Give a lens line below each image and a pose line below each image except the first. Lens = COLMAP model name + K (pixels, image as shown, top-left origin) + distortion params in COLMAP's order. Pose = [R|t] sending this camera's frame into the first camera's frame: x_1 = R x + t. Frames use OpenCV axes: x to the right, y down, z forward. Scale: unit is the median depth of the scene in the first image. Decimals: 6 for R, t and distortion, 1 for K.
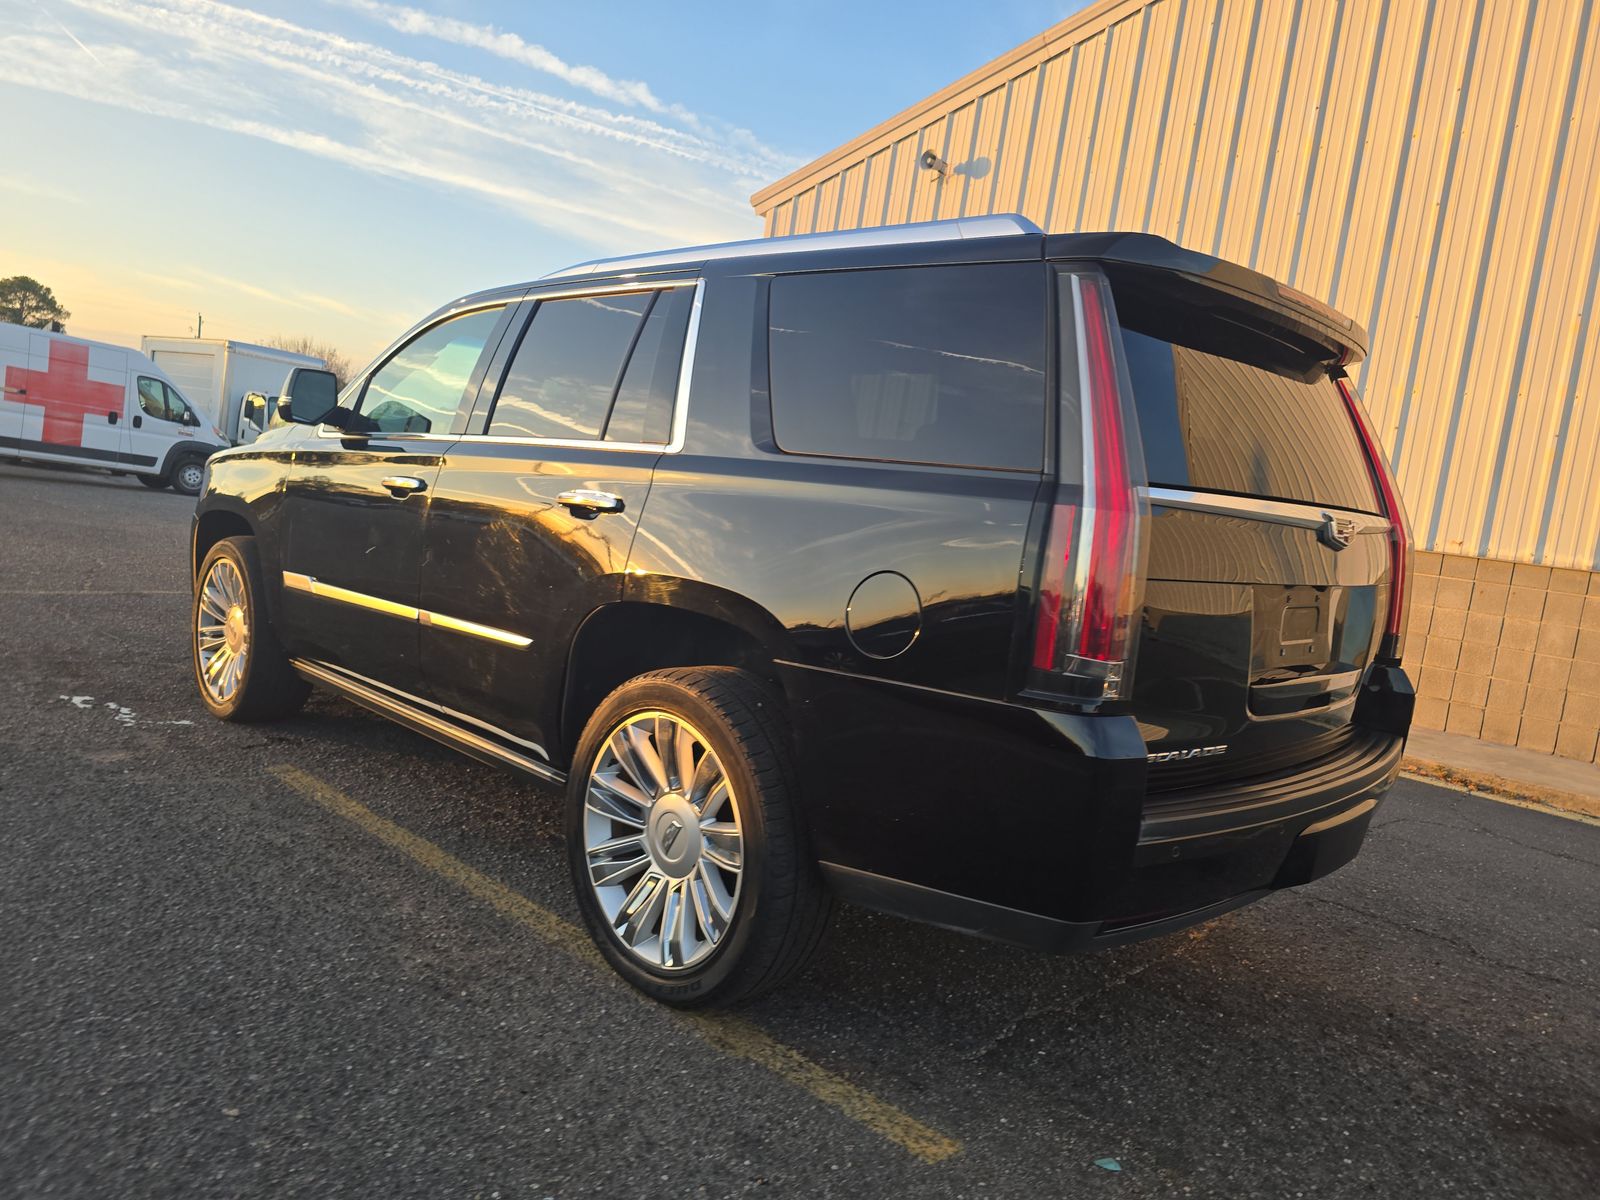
lens RADIAL K [[1080.9, 0, 799.7], [0, 1080.9, 598.5], [0, 0, 1]] dist [0.025362, -0.013212]
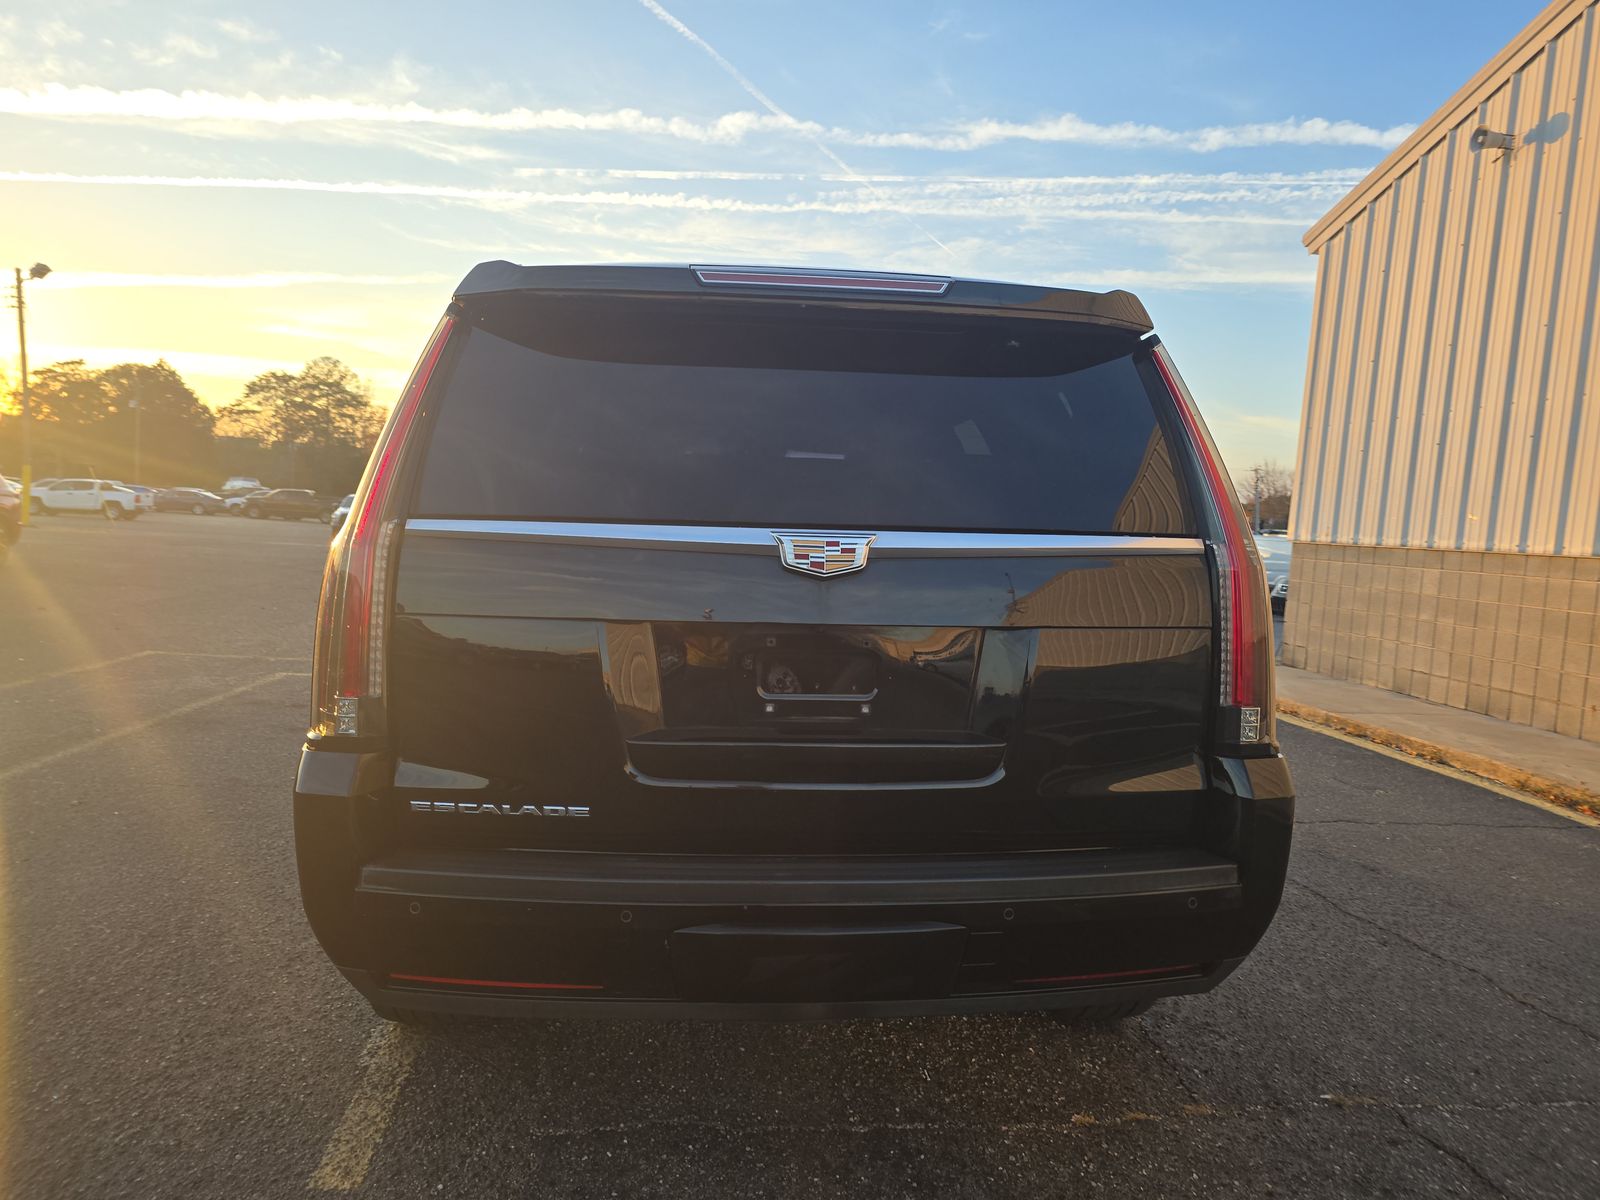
lens RADIAL K [[1080.9, 0, 799.7], [0, 1080.9, 603.0], [0, 0, 1]] dist [0.025362, -0.013212]
pose [[0.775015, -0.042525, -0.630510, 1.058913], [-0.011960, 0.996568, -0.081915, 0.040169], [0.631829, 0.071027, 0.771847, 0.415267]]
